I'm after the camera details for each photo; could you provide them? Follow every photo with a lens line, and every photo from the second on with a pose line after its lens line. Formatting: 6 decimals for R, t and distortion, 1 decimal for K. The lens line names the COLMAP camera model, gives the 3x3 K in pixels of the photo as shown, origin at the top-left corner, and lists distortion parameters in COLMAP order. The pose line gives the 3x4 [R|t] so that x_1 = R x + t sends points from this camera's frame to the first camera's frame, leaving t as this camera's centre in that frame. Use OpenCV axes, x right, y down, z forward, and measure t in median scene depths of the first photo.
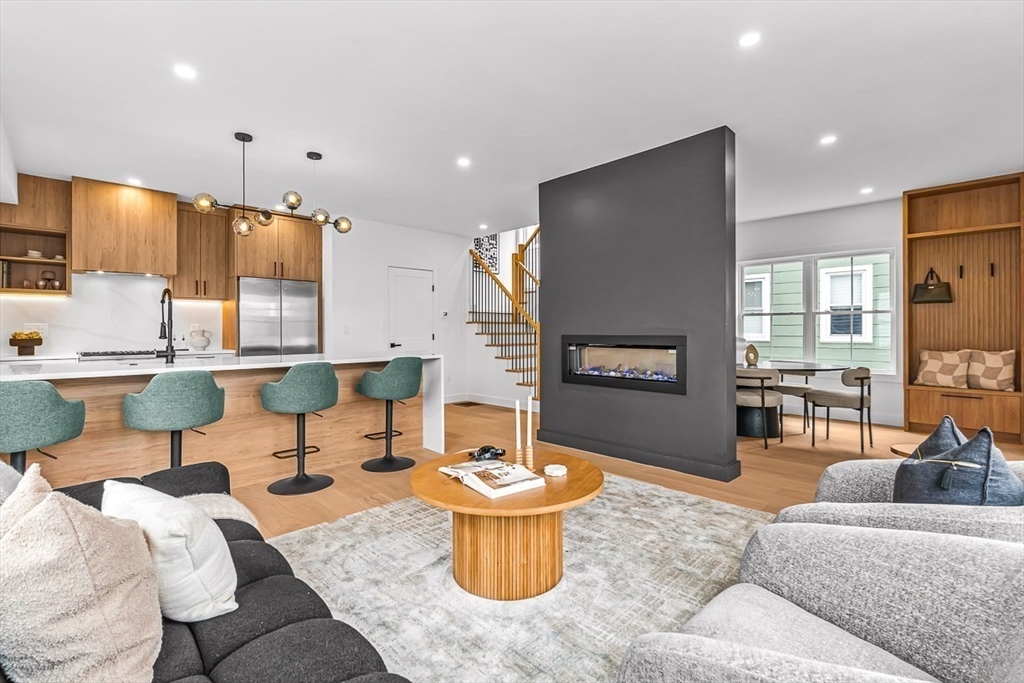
lens RADIAL K [[460.6, 0, 513.8], [0, 460.6, 328.0], [0, 0, 1]] dist [-0.000191, -0.000862]
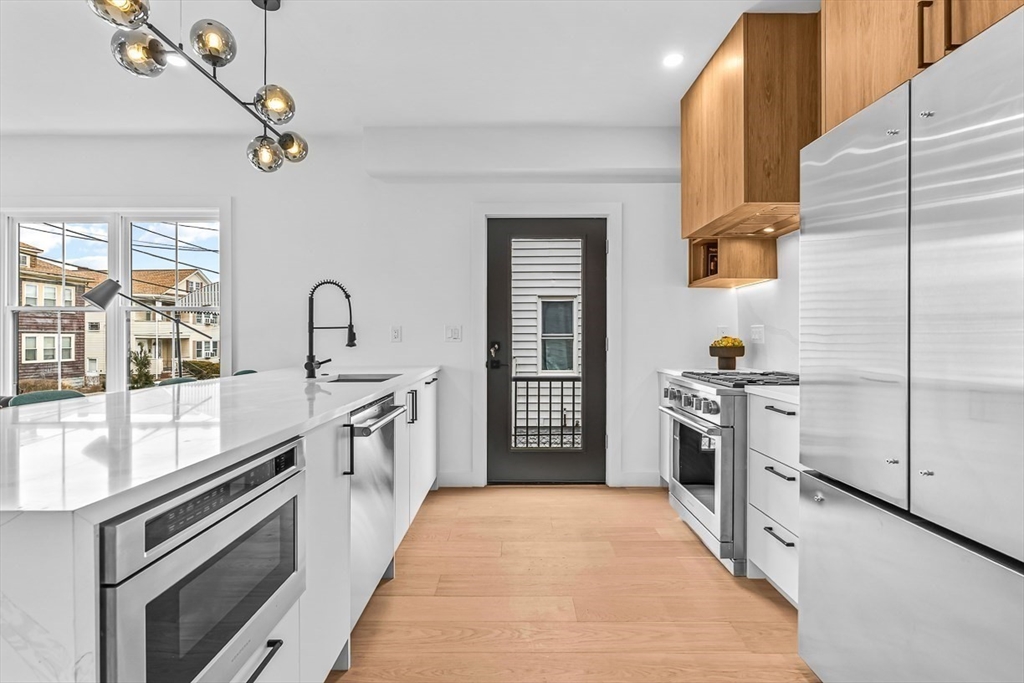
lens RADIAL K [[460.6, 0, 518.5], [0, 460.6, 336.3], [0, 0, 1]] dist [-0.000191, -0.000862]
pose [[-0.704159, 0.002675, -0.710038, -0.304427], [0.006989, 0.999971, -0.003164, 0.007765], [0.710008, -0.007191, -0.704157, 1.215281]]
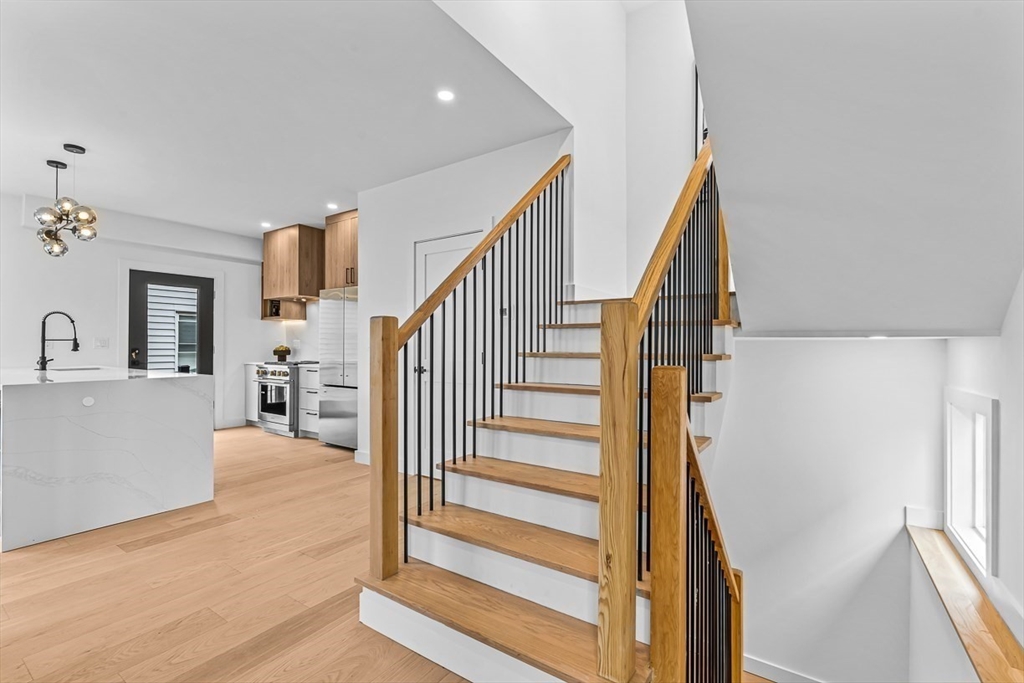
lens RADIAL K [[460.6, 0, 517.1], [0, 460.6, 347.7], [0, 0, 1]] dist [-0.000191, -0.000862]
pose [[0.202286, 0.008225, -0.979292, 0.506132], [0.000256, 0.999964, 0.008451, 0.002549], [0.979326, -0.001960, 0.202277, 1.369615]]
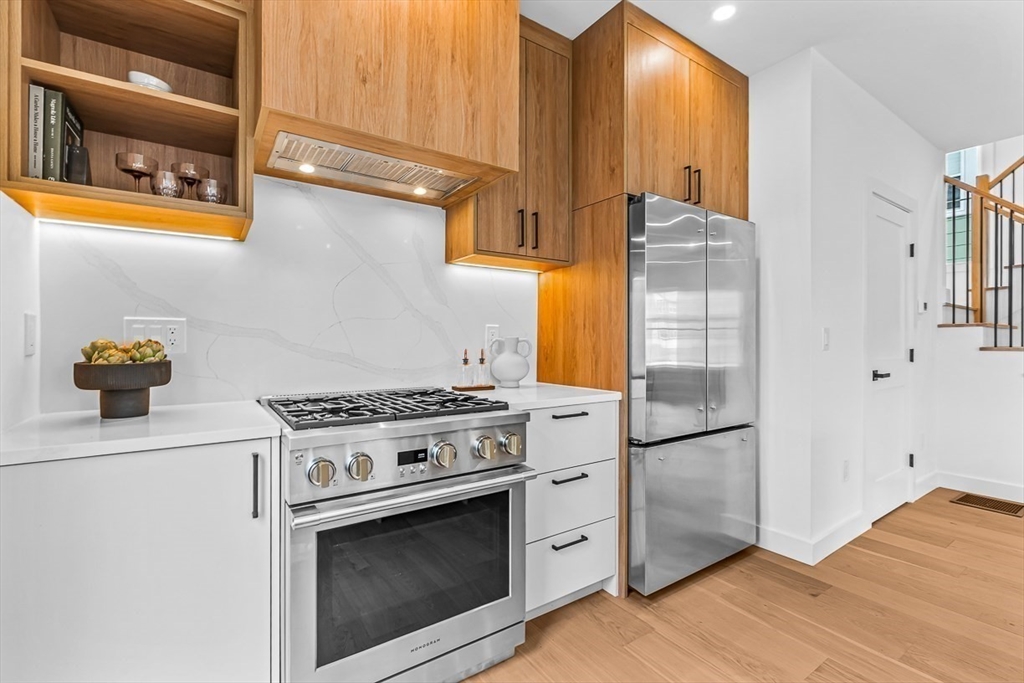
lens RADIAL K [[460.6, 0, 520.0], [0, 460.6, 340.3], [0, 0, 1]] dist [-0.000191, -0.000862]
pose [[0.985042, 0.004941, -0.172241, -0.711487], [-0.004267, 0.999982, 0.004288, 0.005185], [0.172259, -0.003489, 0.985045, 0.707186]]
